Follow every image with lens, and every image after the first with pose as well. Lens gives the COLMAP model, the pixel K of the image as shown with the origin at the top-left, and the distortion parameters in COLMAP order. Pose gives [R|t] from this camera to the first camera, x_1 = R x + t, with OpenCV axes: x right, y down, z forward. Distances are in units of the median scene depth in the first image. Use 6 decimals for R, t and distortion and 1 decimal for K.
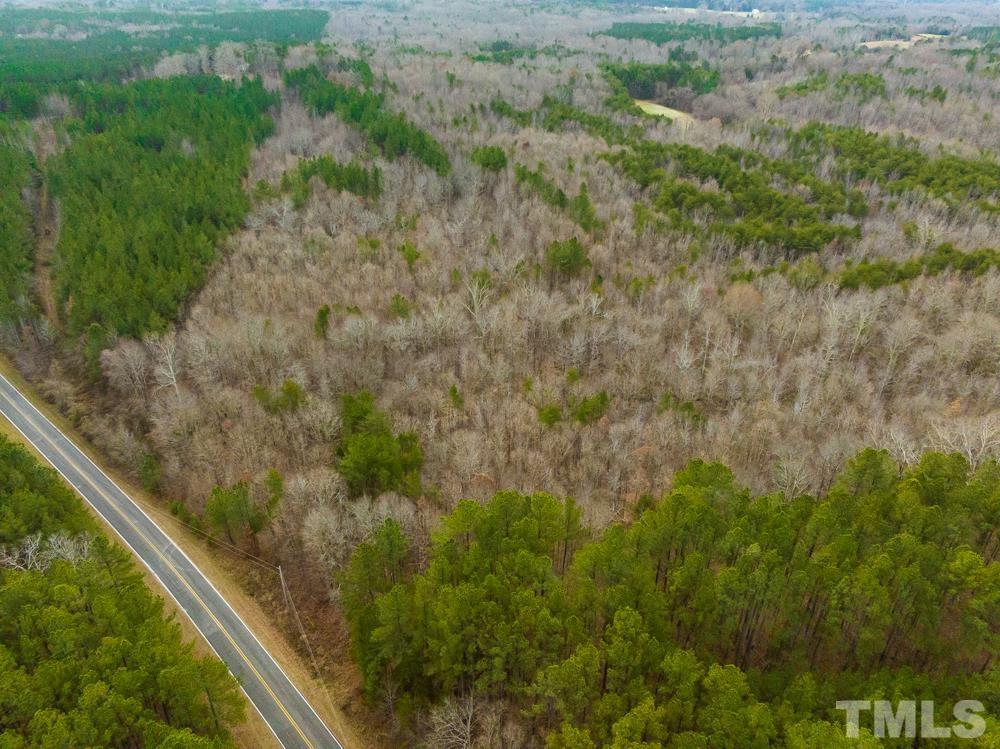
lens RADIAL K [[712.3, 0, 503.4], [0, 712.3, 375.3], [0, 0, 1]] dist [-0.035651, 0.019084]
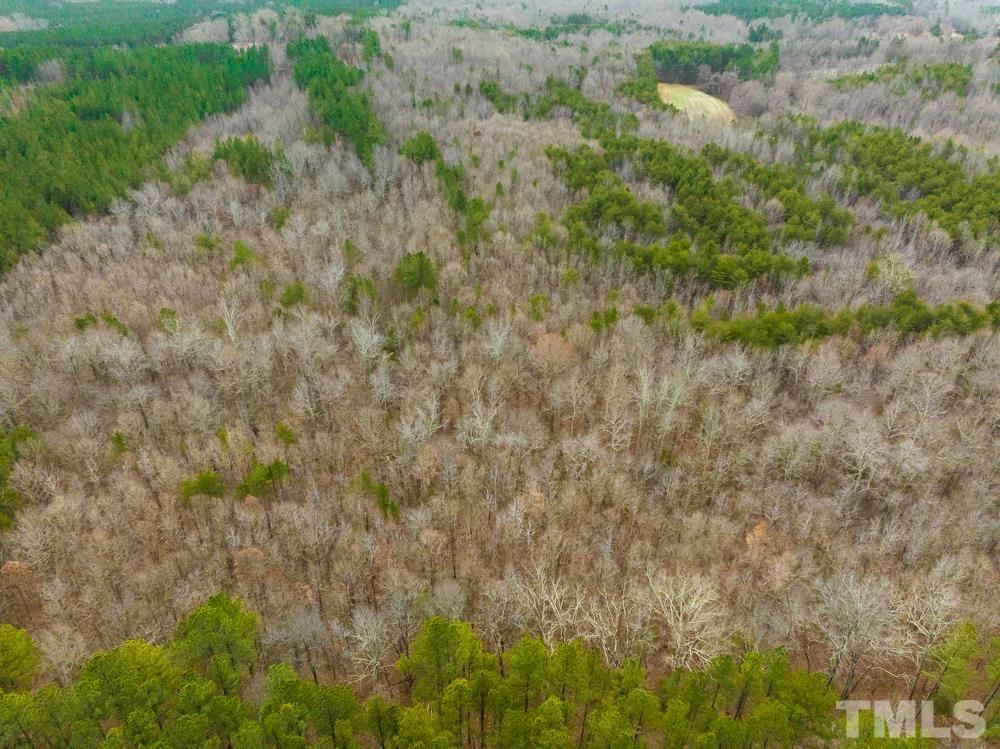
lens RADIAL K [[712.3, 0, 506.0], [0, 712.3, 373.9], [0, 0, 1]] dist [-0.035651, 0.019084]
pose [[0.981576, 0.103791, -0.160424, 0.243778], [-0.098249, 0.994270, 0.042127, -0.064405], [0.163877, -0.025589, 0.986149, 0.113675]]
